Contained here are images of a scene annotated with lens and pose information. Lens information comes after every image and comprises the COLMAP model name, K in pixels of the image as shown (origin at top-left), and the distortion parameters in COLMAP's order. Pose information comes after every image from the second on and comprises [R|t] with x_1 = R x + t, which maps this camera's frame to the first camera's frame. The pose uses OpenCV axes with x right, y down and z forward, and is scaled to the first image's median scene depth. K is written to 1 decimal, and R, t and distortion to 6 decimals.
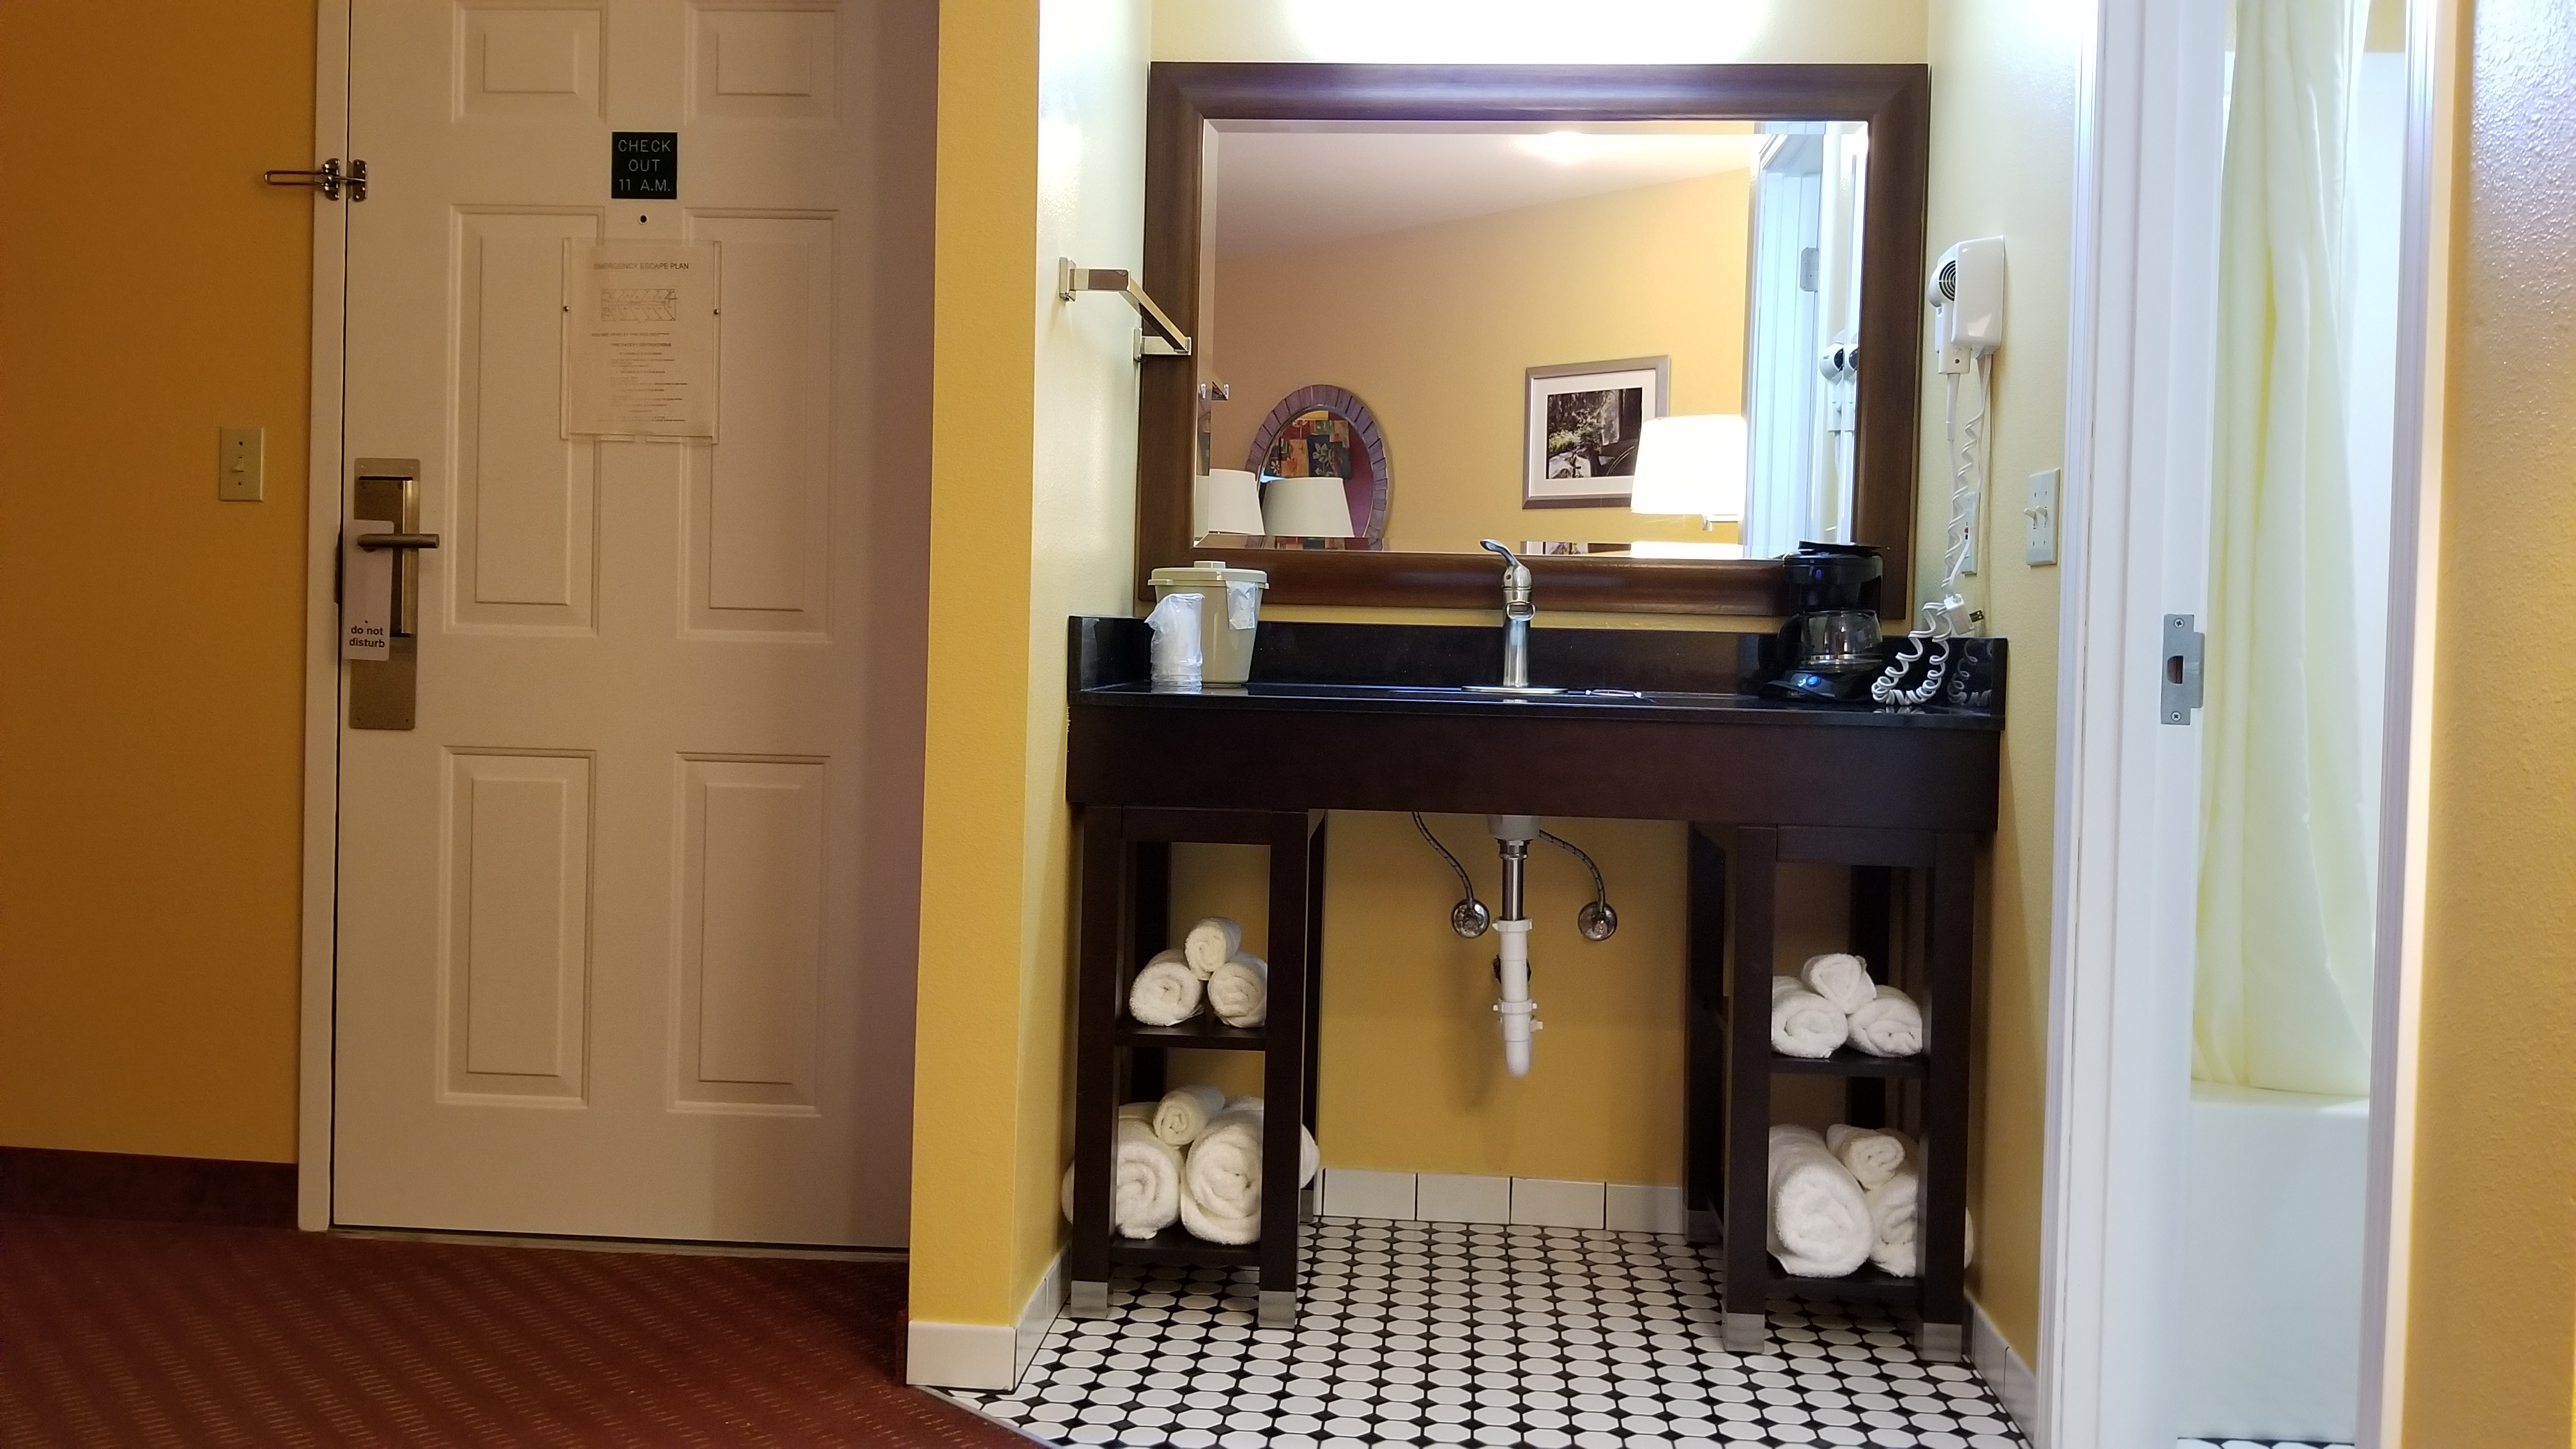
lens RADIAL K [[2039.5, 0, 1307.5], [0, 2039.5, 707.9], [0, 0, 1]] dist [0.186272, -0.390345]
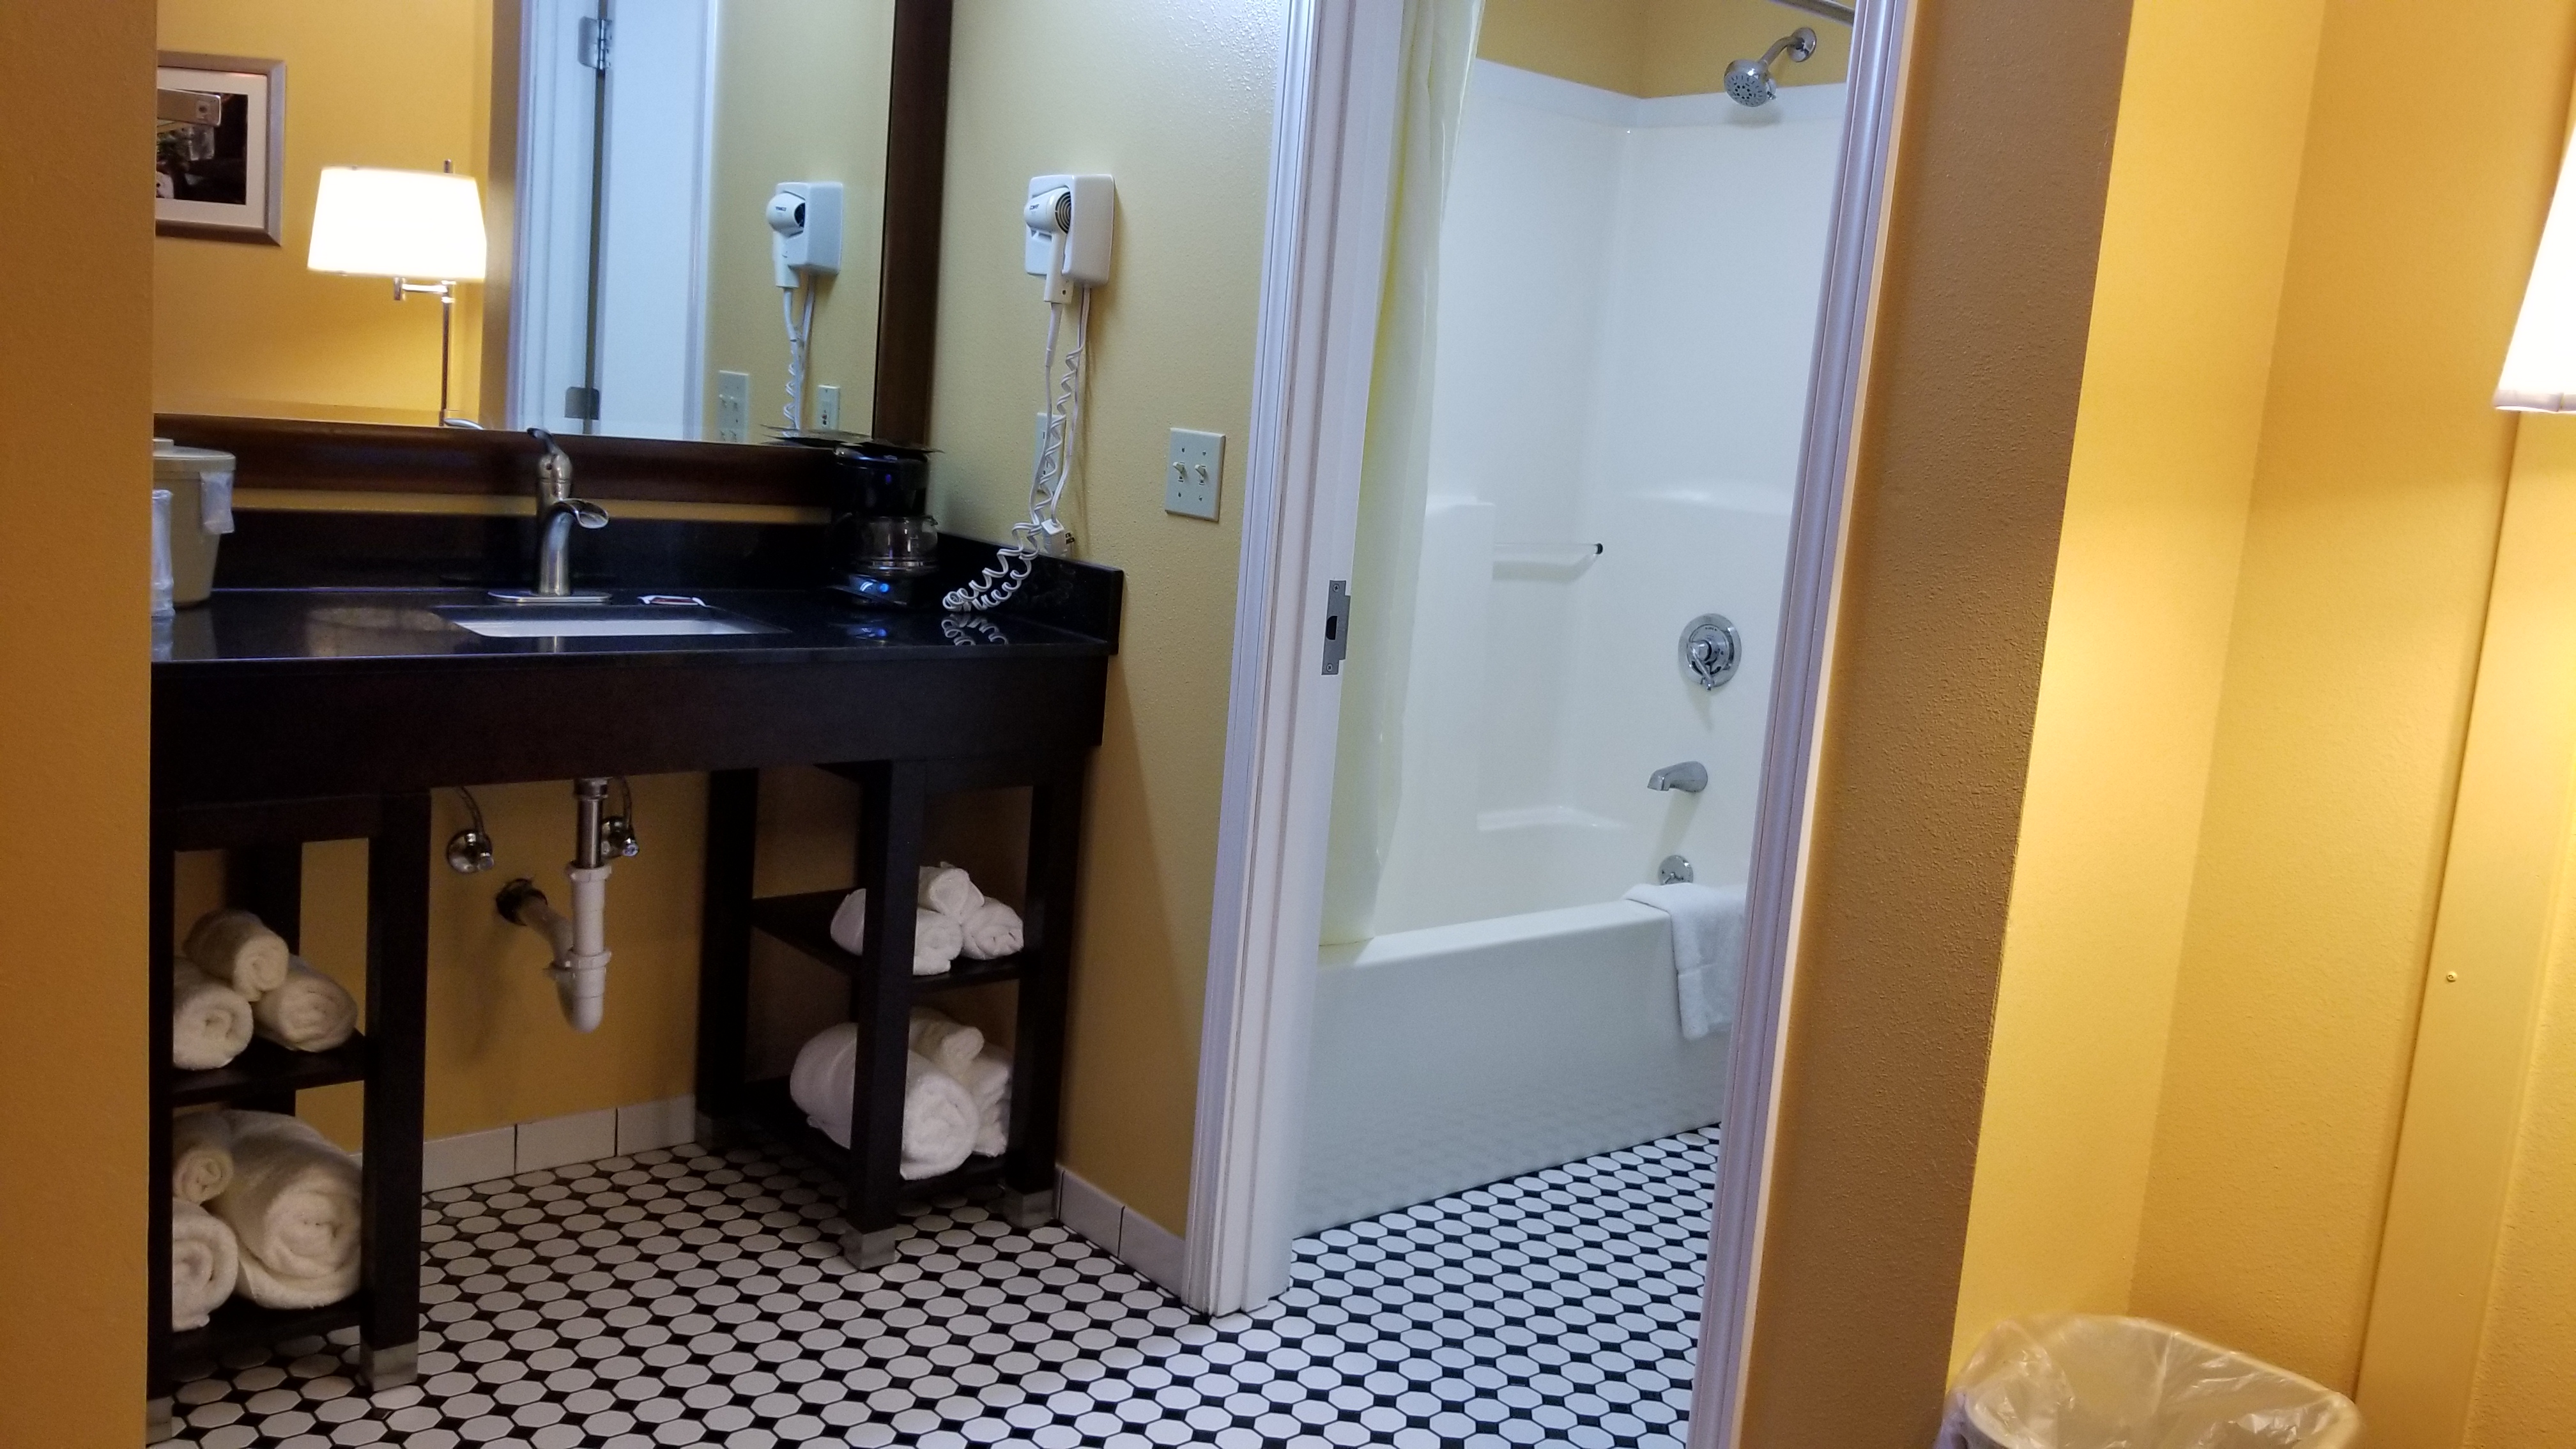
lens RADIAL K [[2036.4, 0, 1270.1], [0, 2036.4, 695.9], [0, 0, 1]] dist [0.122606, -0.241868]
pose [[0.715905, -0.071700, 0.694507, -0.322077], [-0.038432, 0.989158, 0.141736, -0.113870], [-0.697139, -0.128161, 0.705387, 0.181507]]
